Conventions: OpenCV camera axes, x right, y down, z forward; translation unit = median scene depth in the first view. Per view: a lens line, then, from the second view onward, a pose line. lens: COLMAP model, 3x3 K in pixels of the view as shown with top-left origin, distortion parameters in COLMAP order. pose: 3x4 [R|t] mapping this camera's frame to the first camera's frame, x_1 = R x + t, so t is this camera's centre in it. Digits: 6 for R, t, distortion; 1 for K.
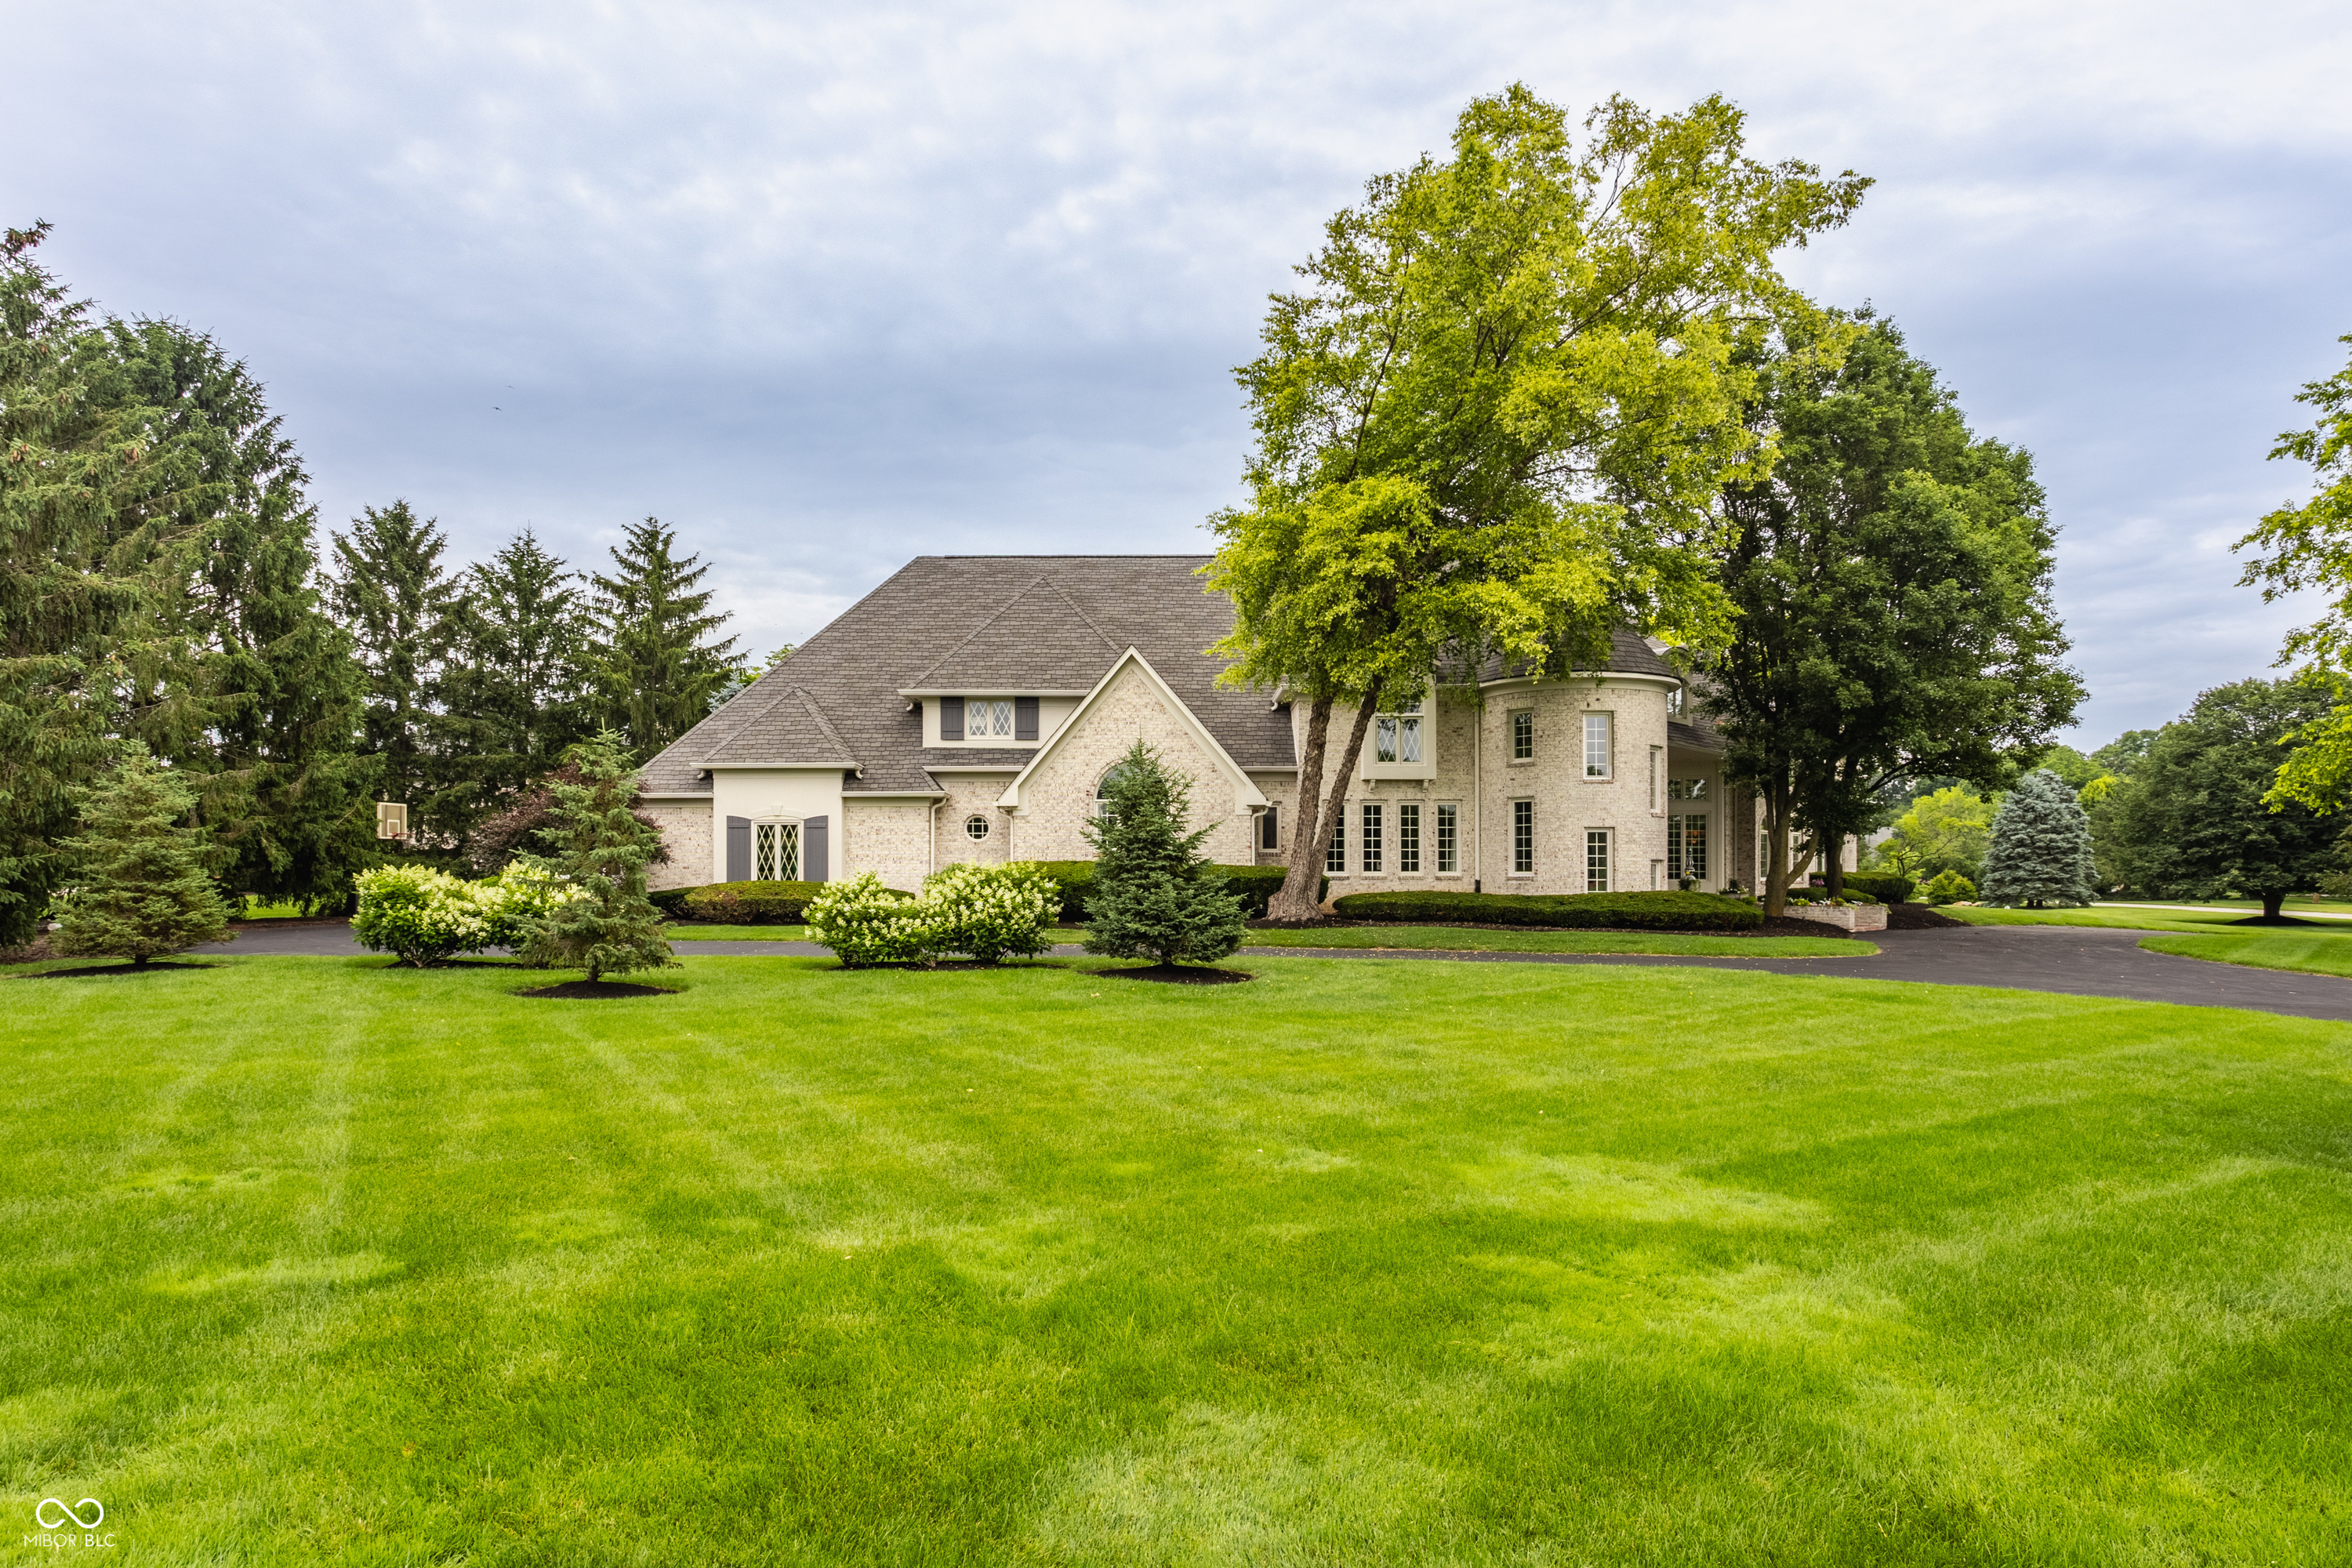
lens RADIAL K [[1147.4, 0, 1175.5], [0, 1147.4, 790.0], [0, 0, 1]] dist [-0.000475, 0.002535]
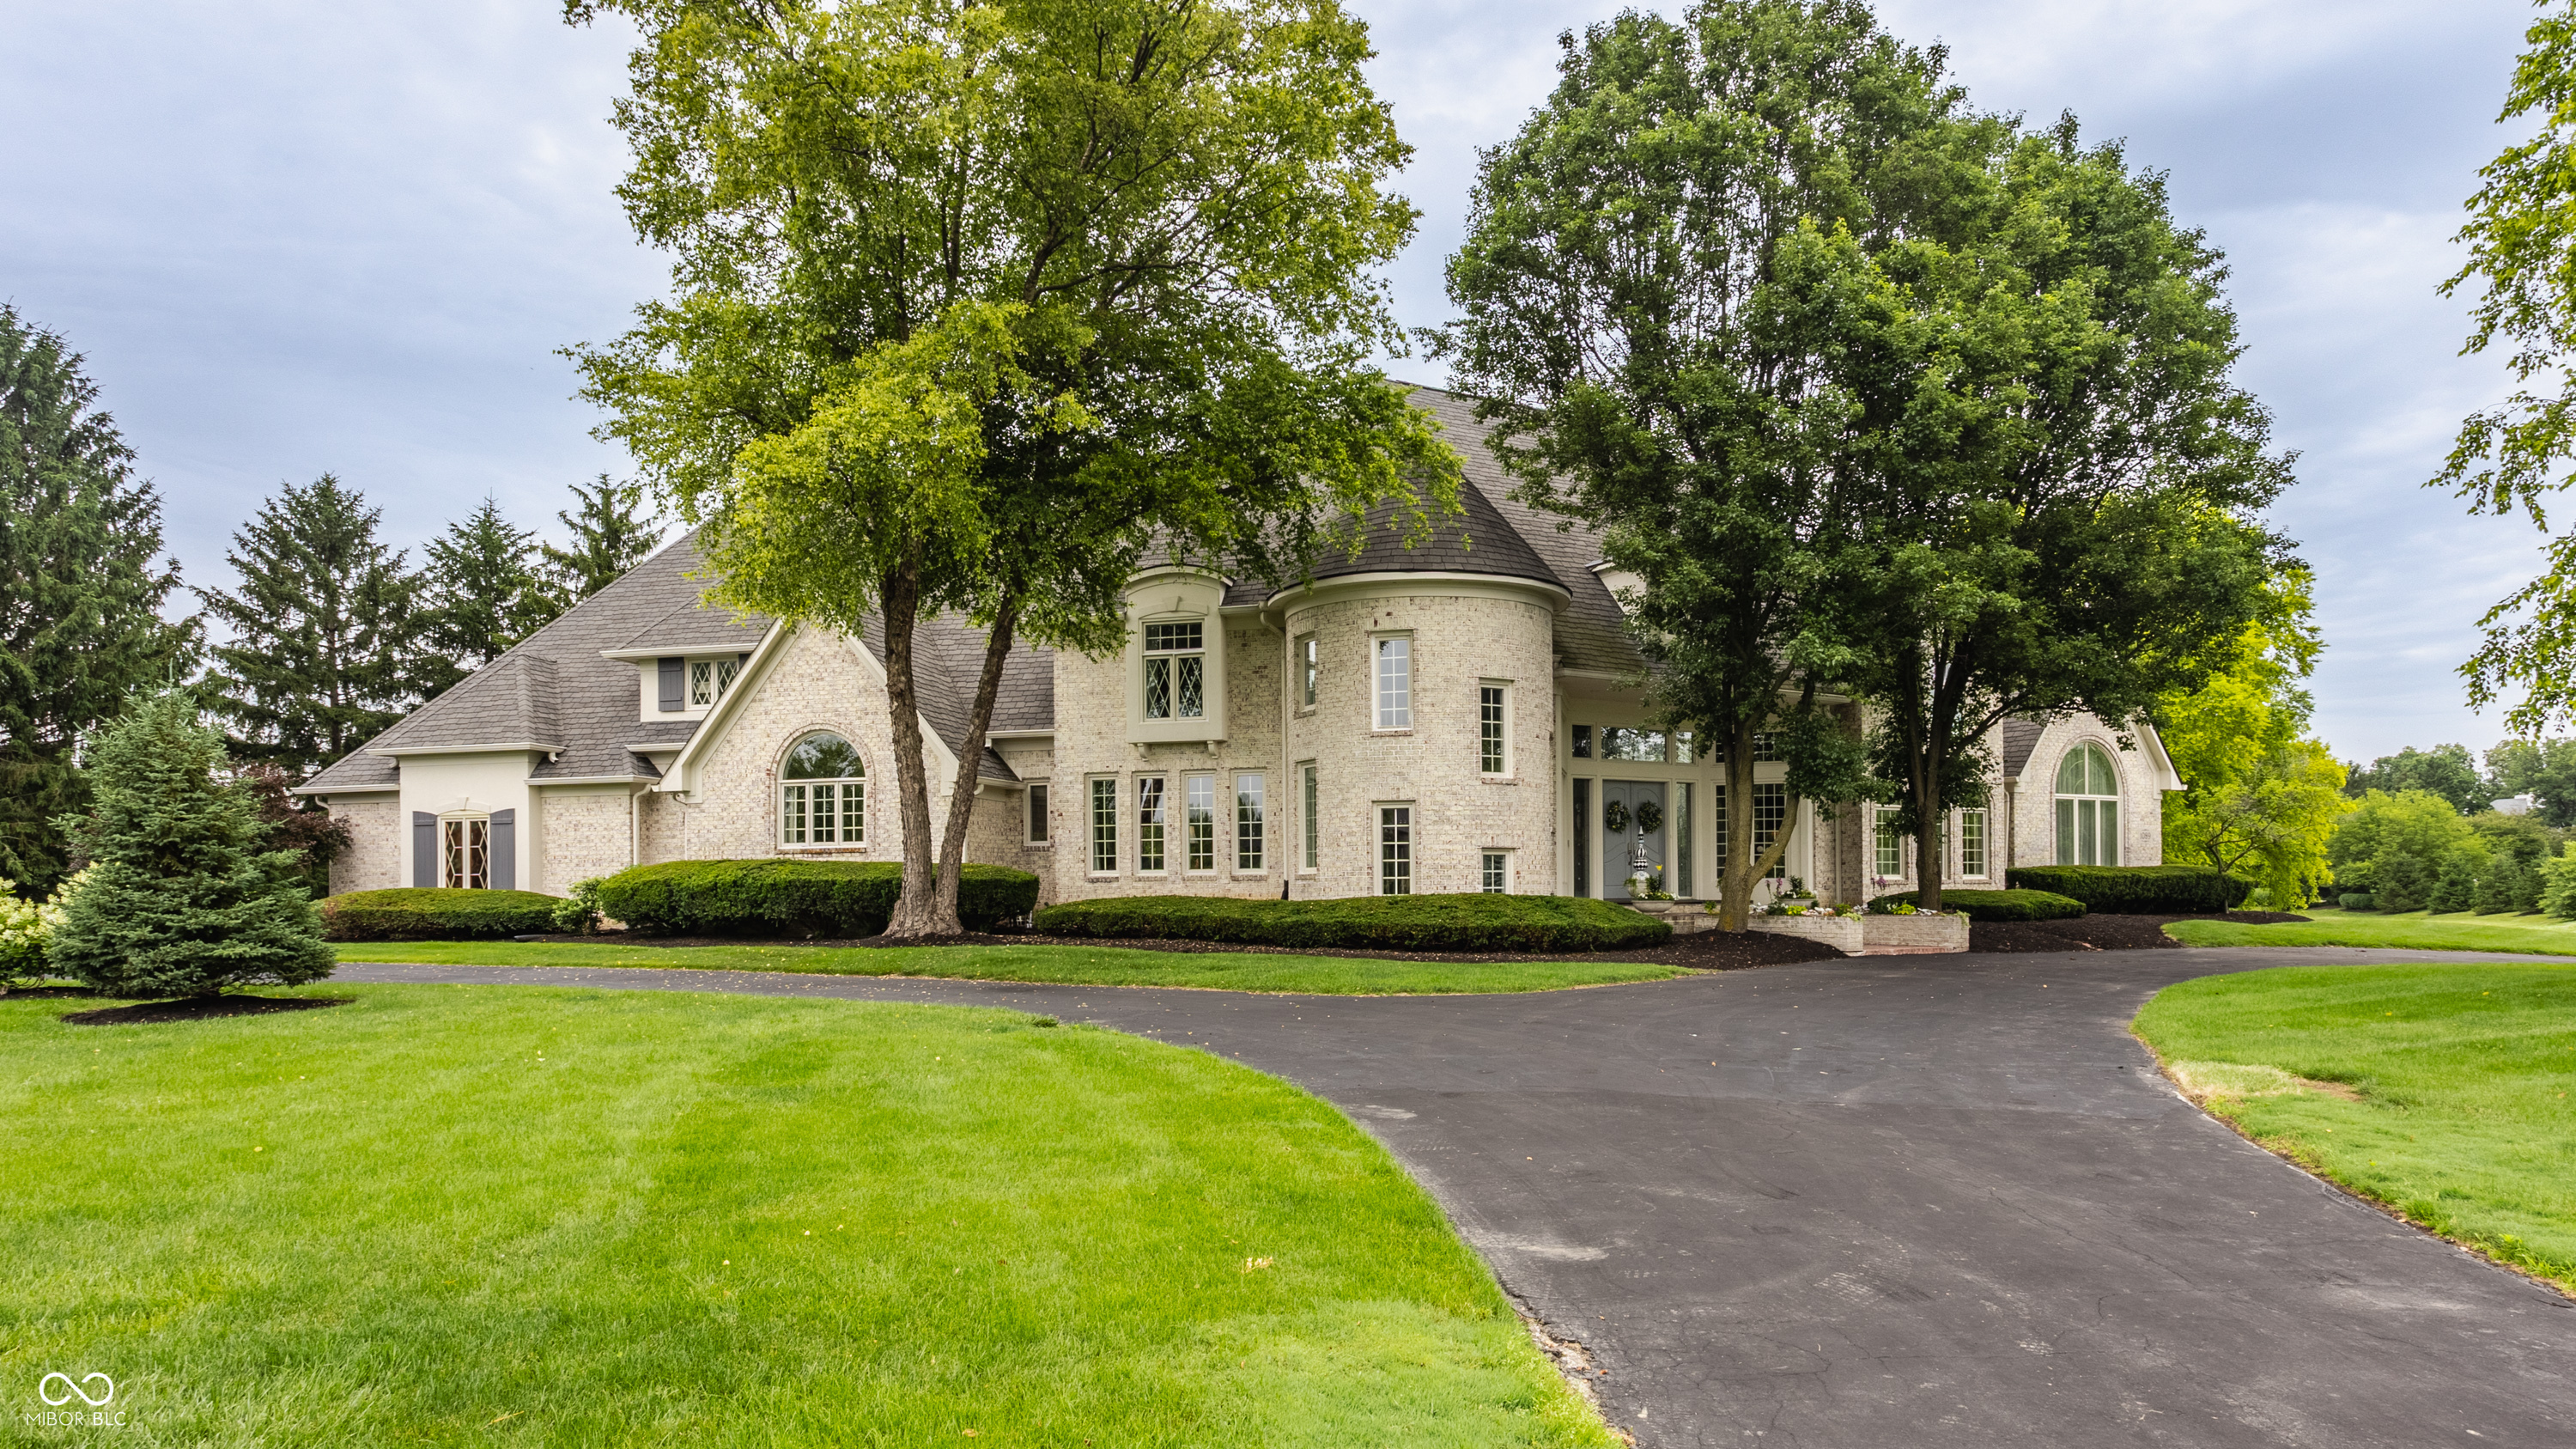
lens RADIAL K [[1367.6, 0, 1289.3], [0, 1367.6, 798.4], [0, 0, 1]] dist [0.001312, 0.000046]
pose [[0.971686, -0.022534, -0.235197, 0.464830], [0.024844, 0.999668, 0.006864, 0.022119], [0.234965, -0.012513, 0.971923, 0.180834]]
